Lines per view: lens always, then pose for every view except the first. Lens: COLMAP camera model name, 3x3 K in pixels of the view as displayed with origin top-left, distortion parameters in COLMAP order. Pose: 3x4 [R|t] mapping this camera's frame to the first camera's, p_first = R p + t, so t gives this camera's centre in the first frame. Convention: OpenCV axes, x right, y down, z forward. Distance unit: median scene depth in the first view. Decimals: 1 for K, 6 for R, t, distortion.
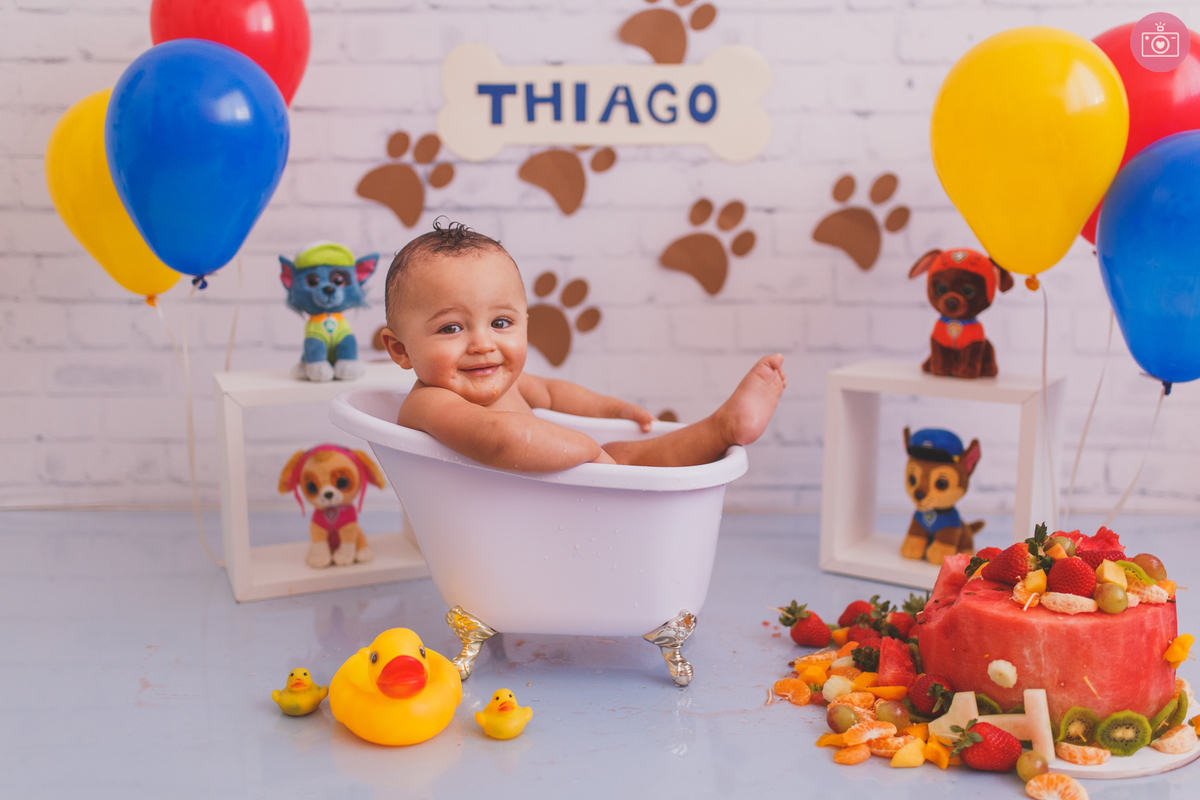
lens RADIAL K [[1159.8, 0, 600.0], [0, 1159.8, 400.0], [0, 0, 1]] dist [0.002147, 0.013228]
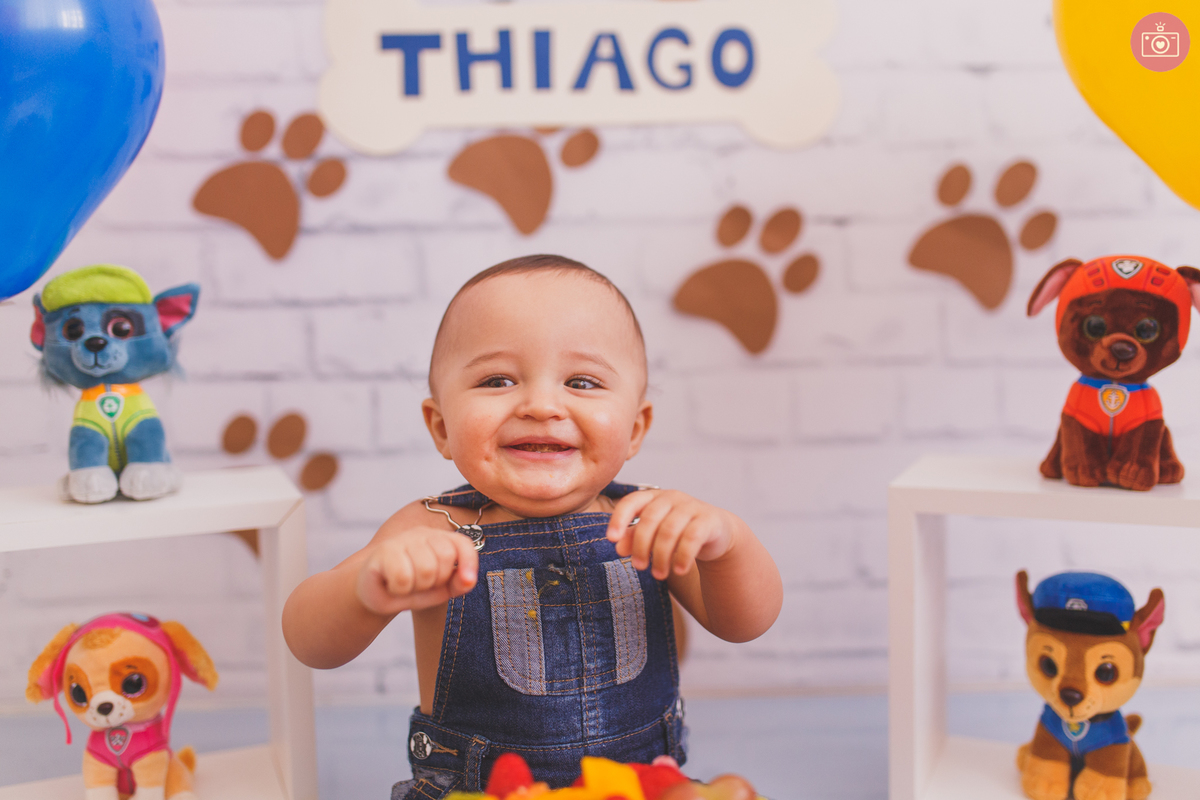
lens RADIAL K [[1159.8, 0, 600.0], [0, 1159.8, 400.0], [0, 0, 1]] dist [0.002147, 0.013228]
pose [[0.999329, -0.023802, 0.027838, -0.007263], [0.026197, 0.995680, -0.089084, -0.011243], [-0.025597, 0.089754, 0.995635, 0.378255]]
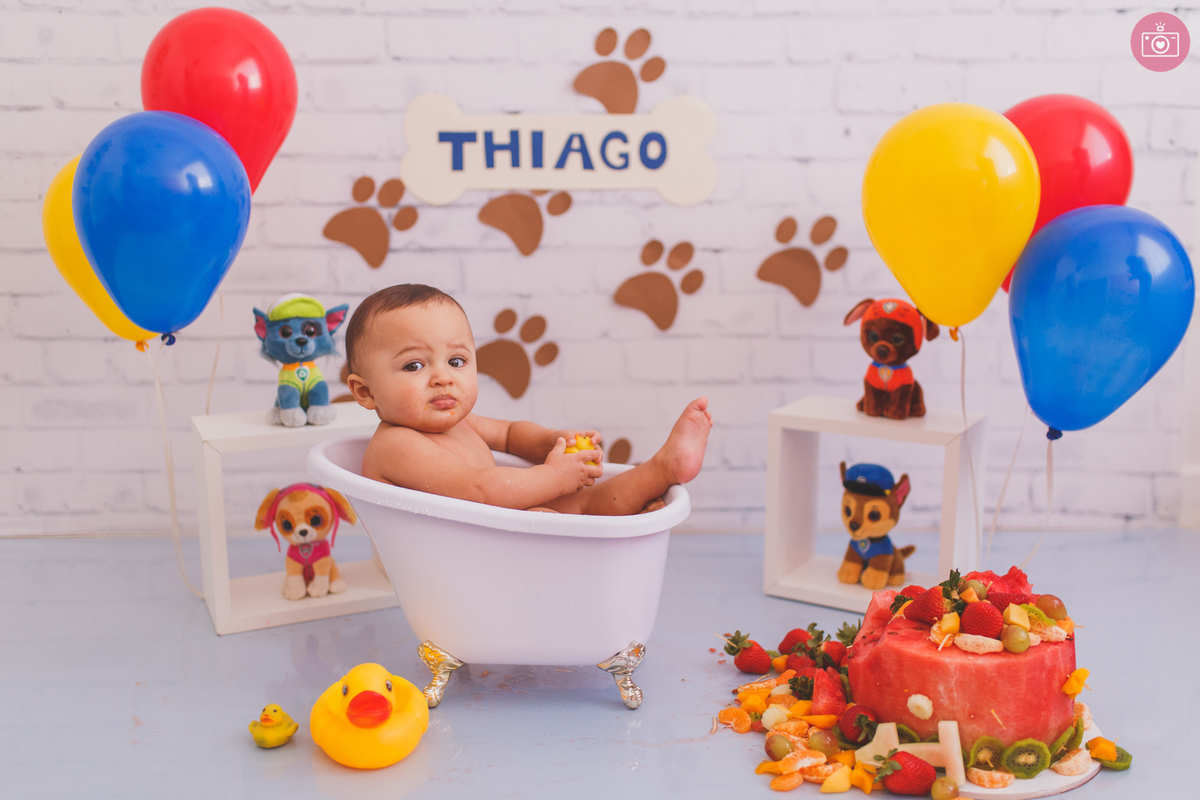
lens RADIAL K [[1159.8, 0, 600.0], [0, 1159.8, 400.0], [0, 0, 1]] dist [0.002147, 0.013228]
pose [[0.999338, -0.007842, 0.035512, 0.000935], [0.007063, 0.999733, 0.022007, -0.052045], [-0.035675, -0.021742, 0.999127, -0.059345]]
